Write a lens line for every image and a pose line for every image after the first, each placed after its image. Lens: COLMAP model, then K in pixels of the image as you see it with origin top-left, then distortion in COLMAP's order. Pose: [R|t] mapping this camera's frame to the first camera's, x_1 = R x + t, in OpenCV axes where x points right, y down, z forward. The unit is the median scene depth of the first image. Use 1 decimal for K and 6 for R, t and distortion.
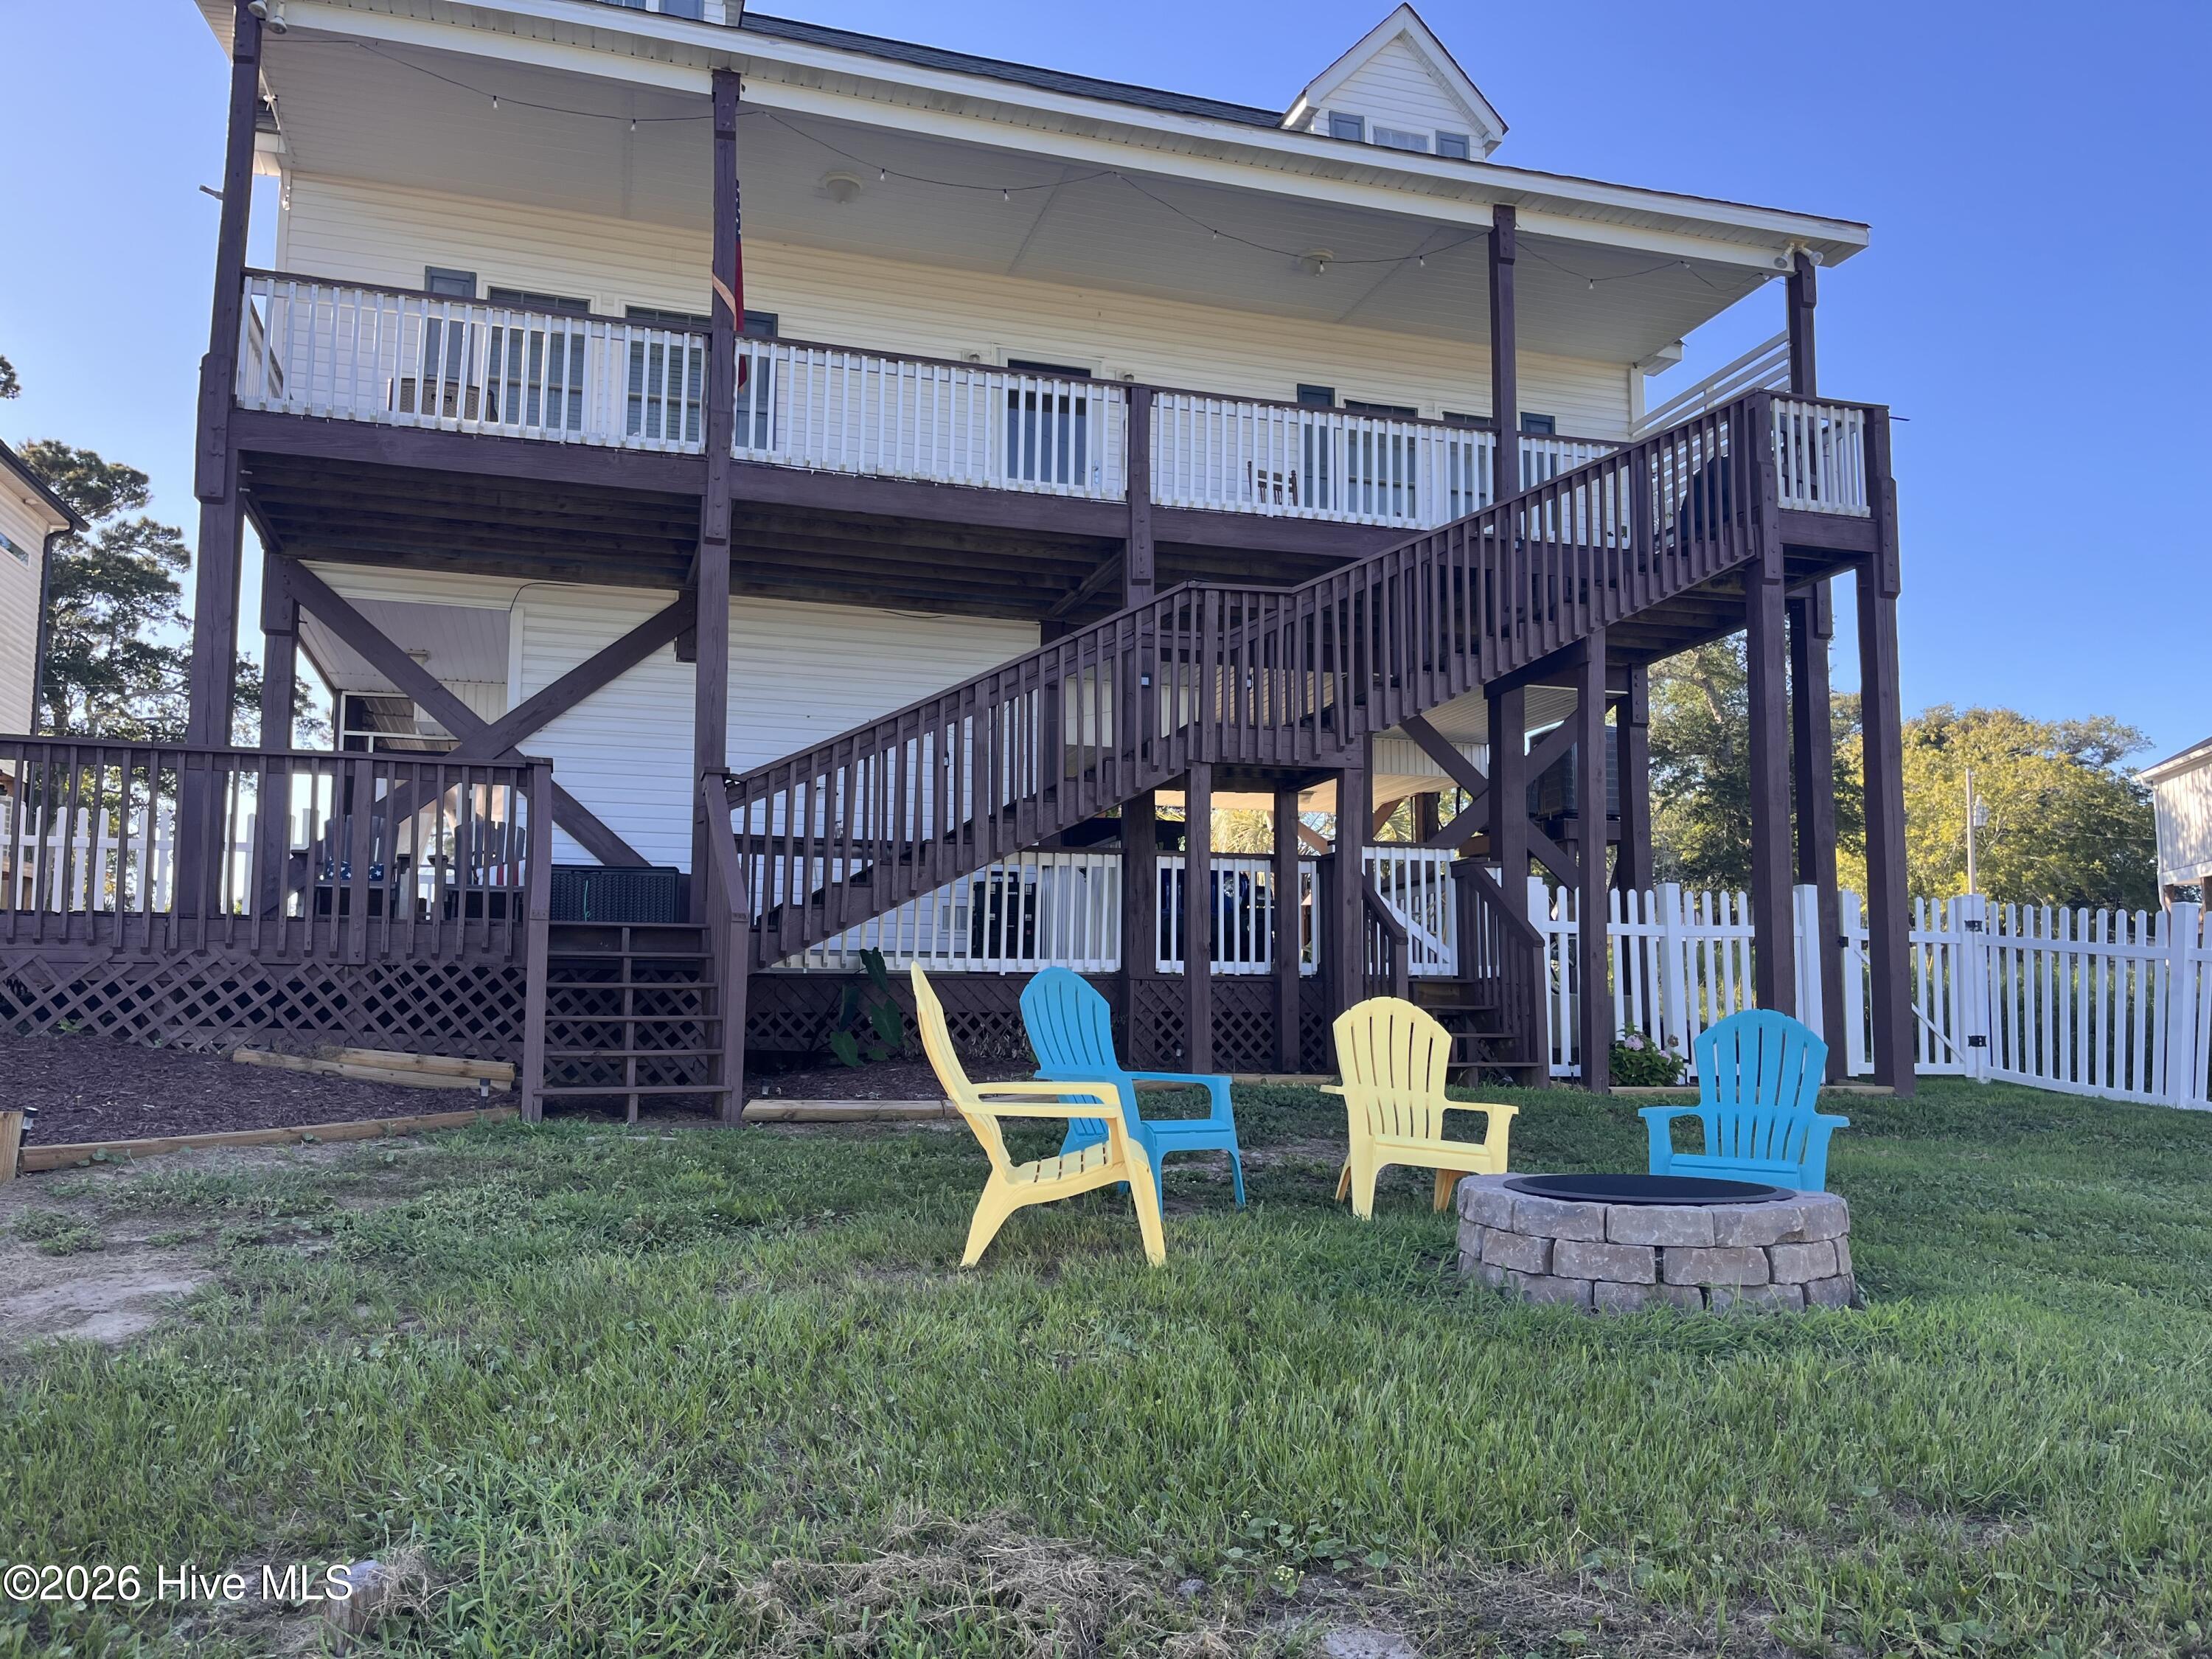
lens RADIAL K [[1654.9, 0, 1097.6], [0, 1654.9, 835.1], [0, 0, 1]] dist [0.037298, 0.006452]
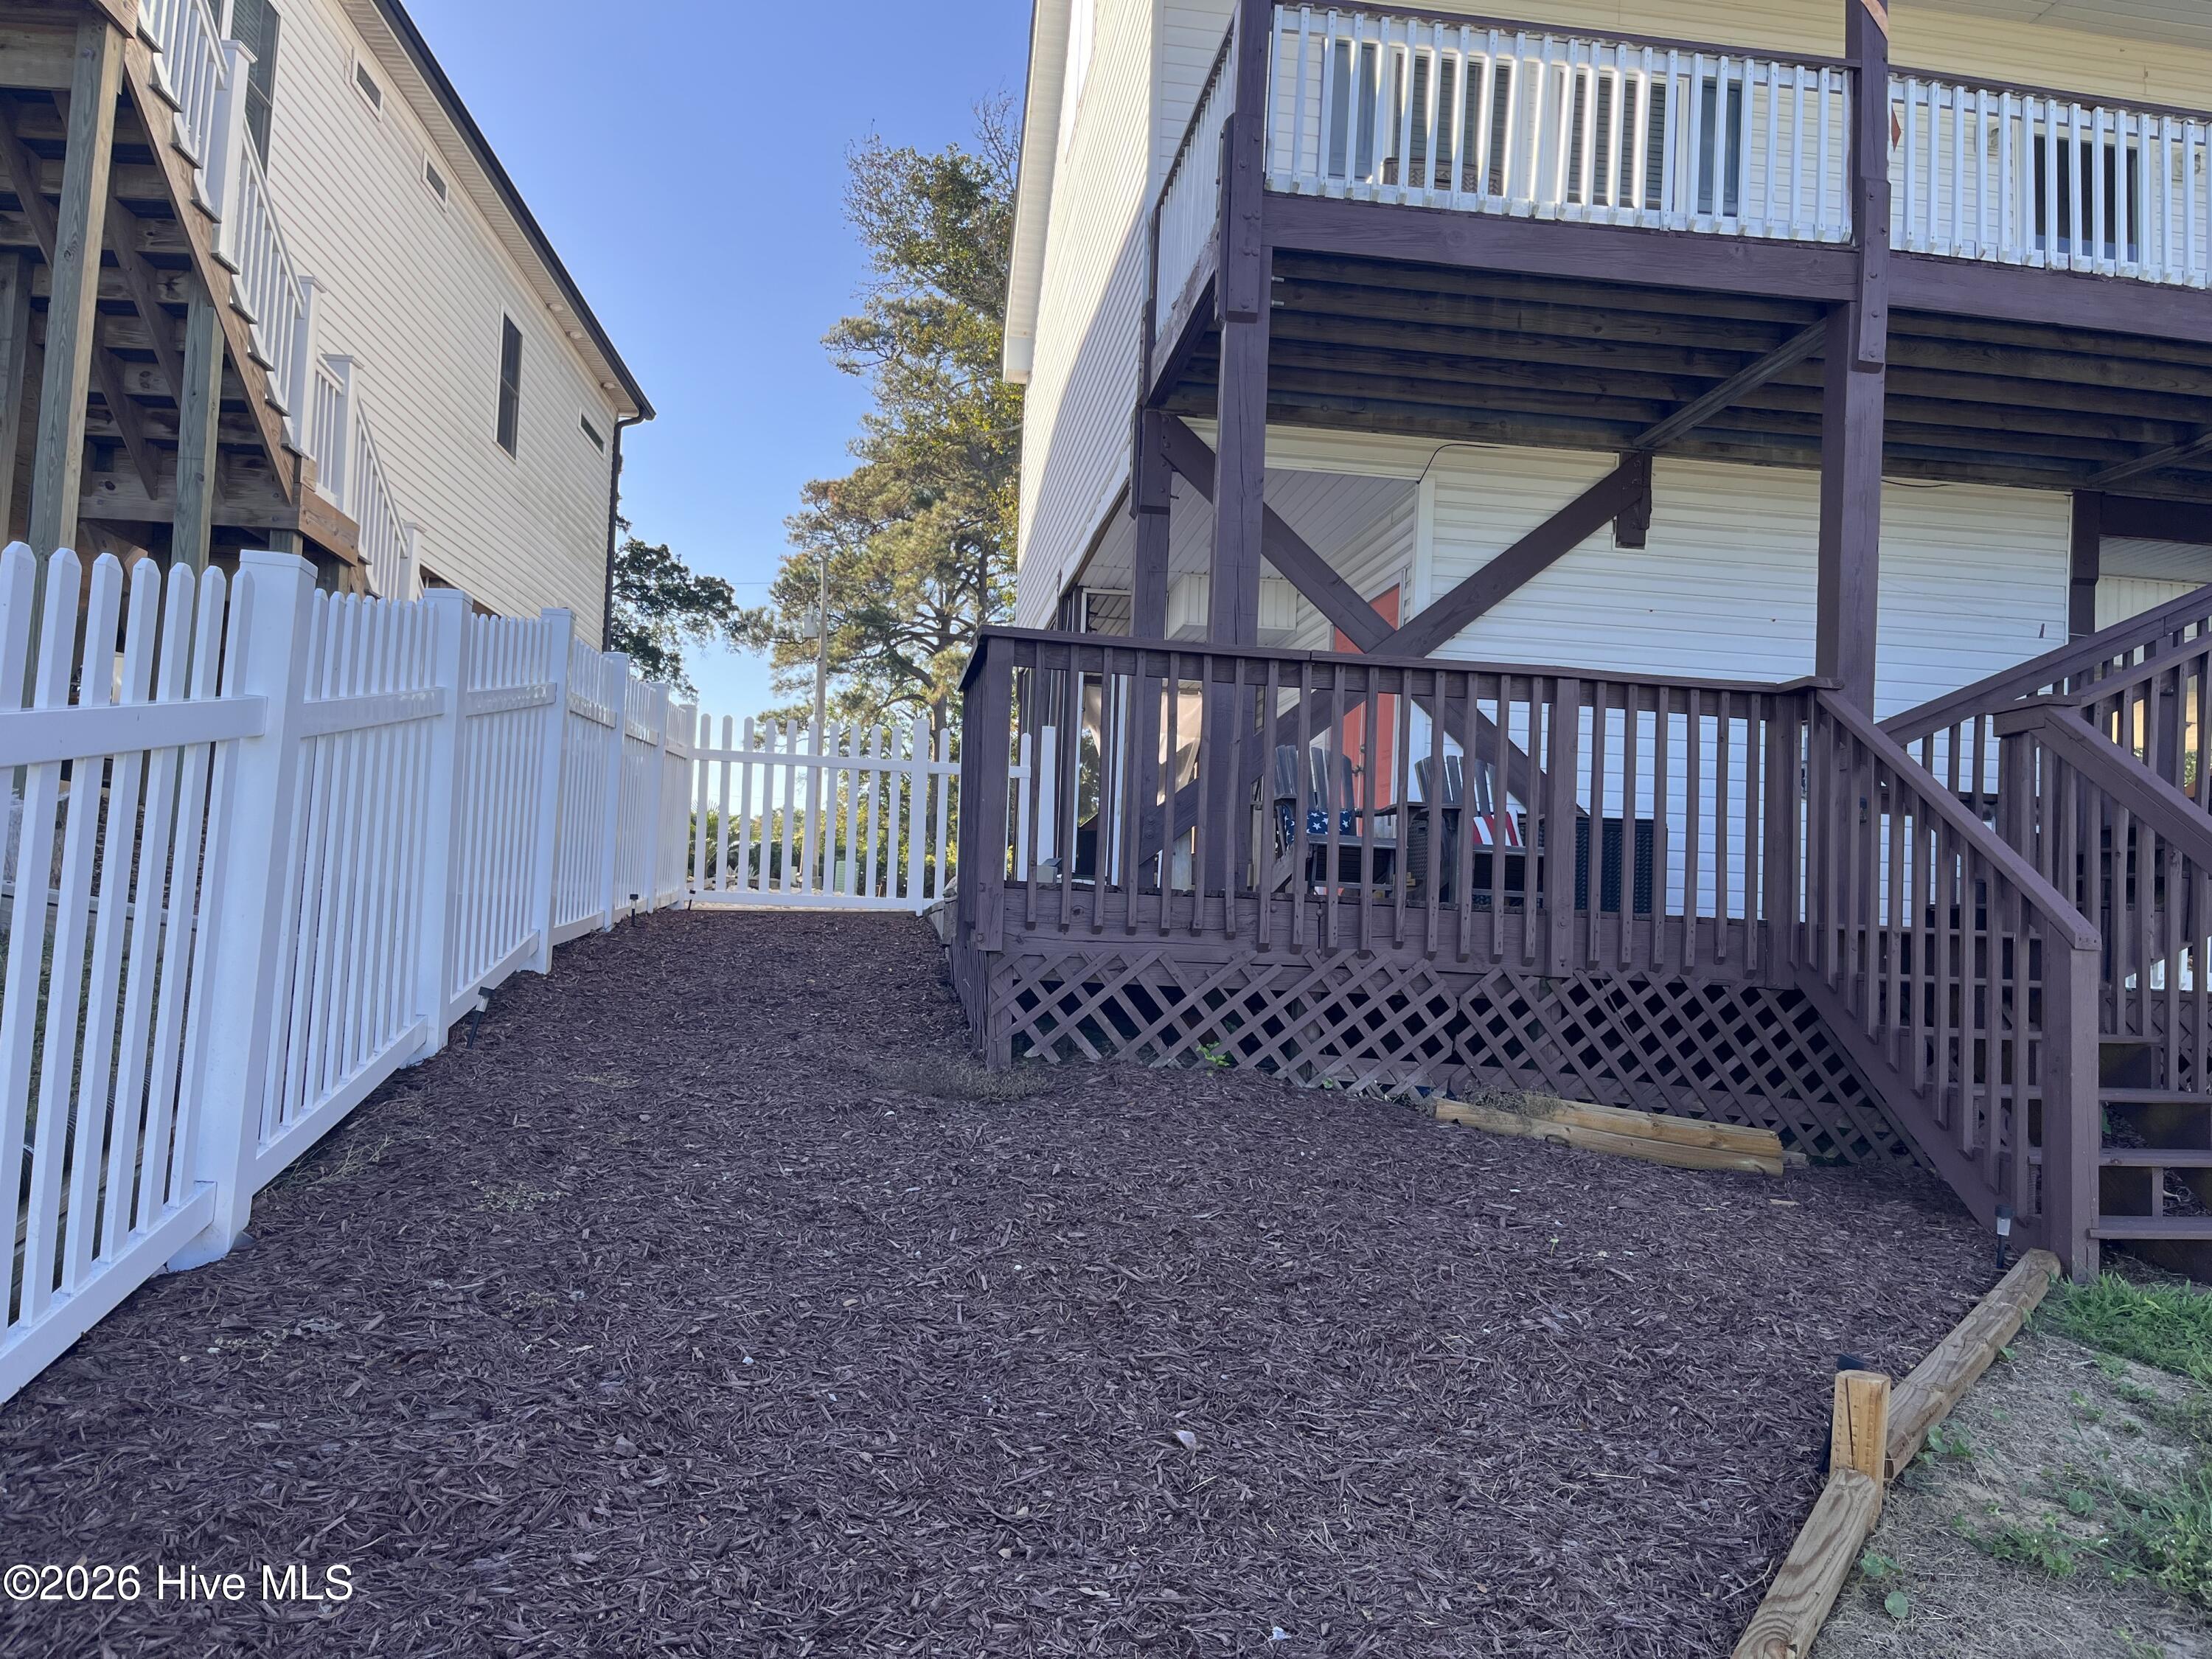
lens RADIAL K [[1654.9, 0, 1118.8], [0, 1654.9, 818.1], [0, 0, 1]] dist [0.037298, 0.006452]
pose [[0.988297, 0.027114, -0.150111, -0.523149], [-0.020446, 0.998742, 0.045785, -0.015475], [0.151164, -0.042181, 0.987608, 0.299477]]
